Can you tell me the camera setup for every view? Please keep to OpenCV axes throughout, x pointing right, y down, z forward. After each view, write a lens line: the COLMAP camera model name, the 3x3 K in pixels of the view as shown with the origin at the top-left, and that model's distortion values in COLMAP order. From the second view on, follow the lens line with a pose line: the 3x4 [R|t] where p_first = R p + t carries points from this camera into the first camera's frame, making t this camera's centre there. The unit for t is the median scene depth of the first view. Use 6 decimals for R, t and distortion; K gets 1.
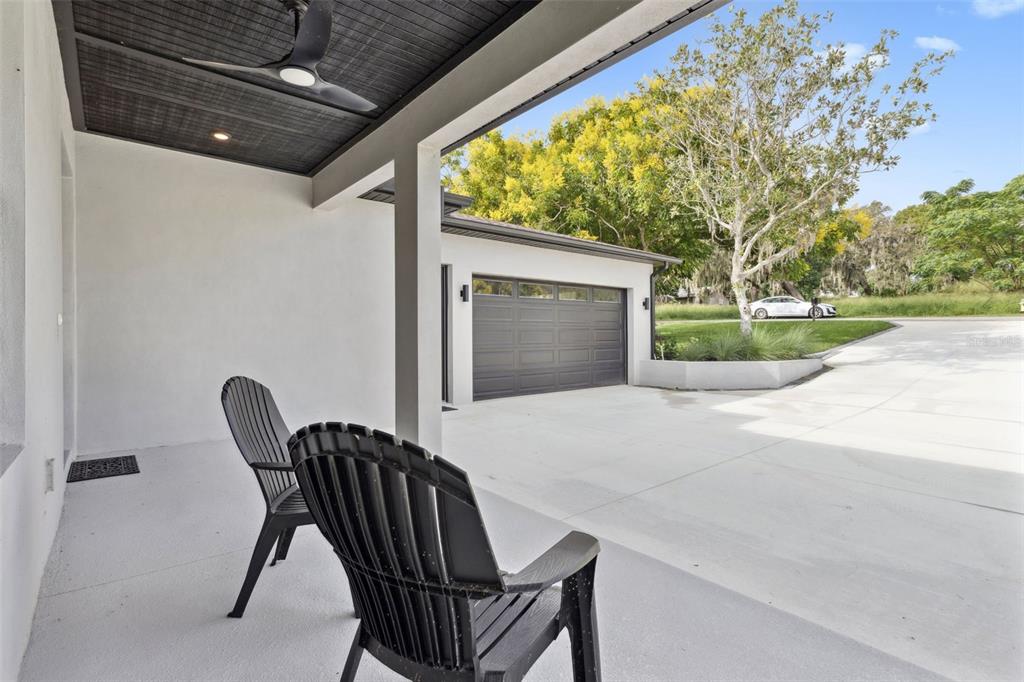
lens RADIAL K [[489.7, 0, 510.9], [0, 489.7, 333.5], [0, 0, 1]] dist [0.000586, 0.000189]
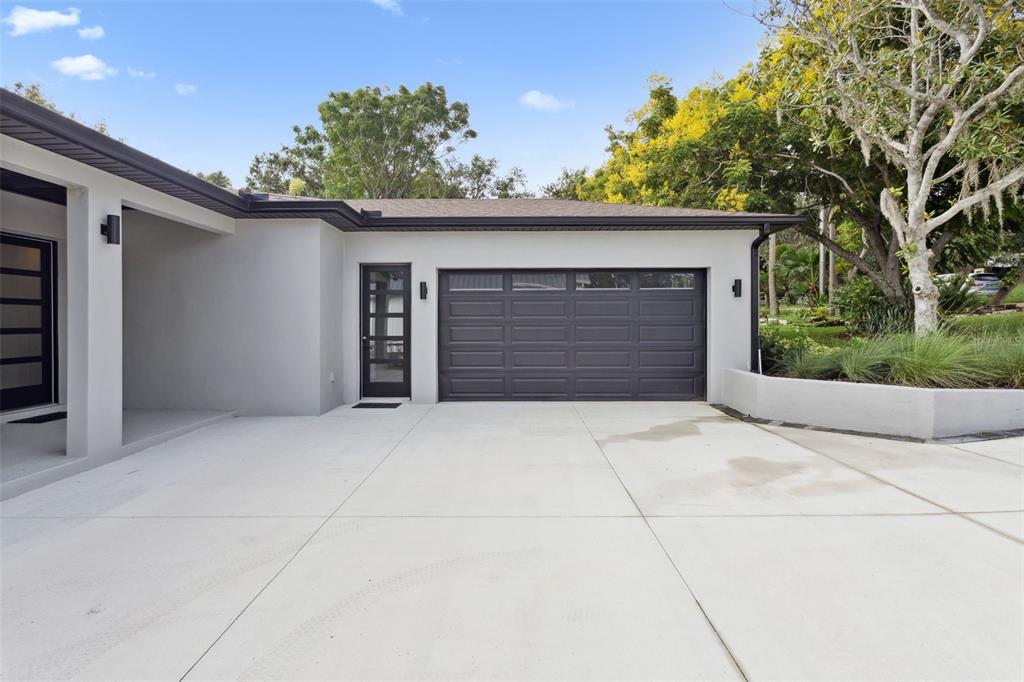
lens RADIAL K [[489.7, 0, 510.9], [0, 489.7, 333.5], [0, 0, 1]] dist [0.000586, 0.000189]
pose [[0.759498, 0.021429, -0.650157, 0.493252], [-0.000335, 0.999470, 0.032550, -0.020120], [0.650510, -0.024504, 0.759103, 0.269118]]
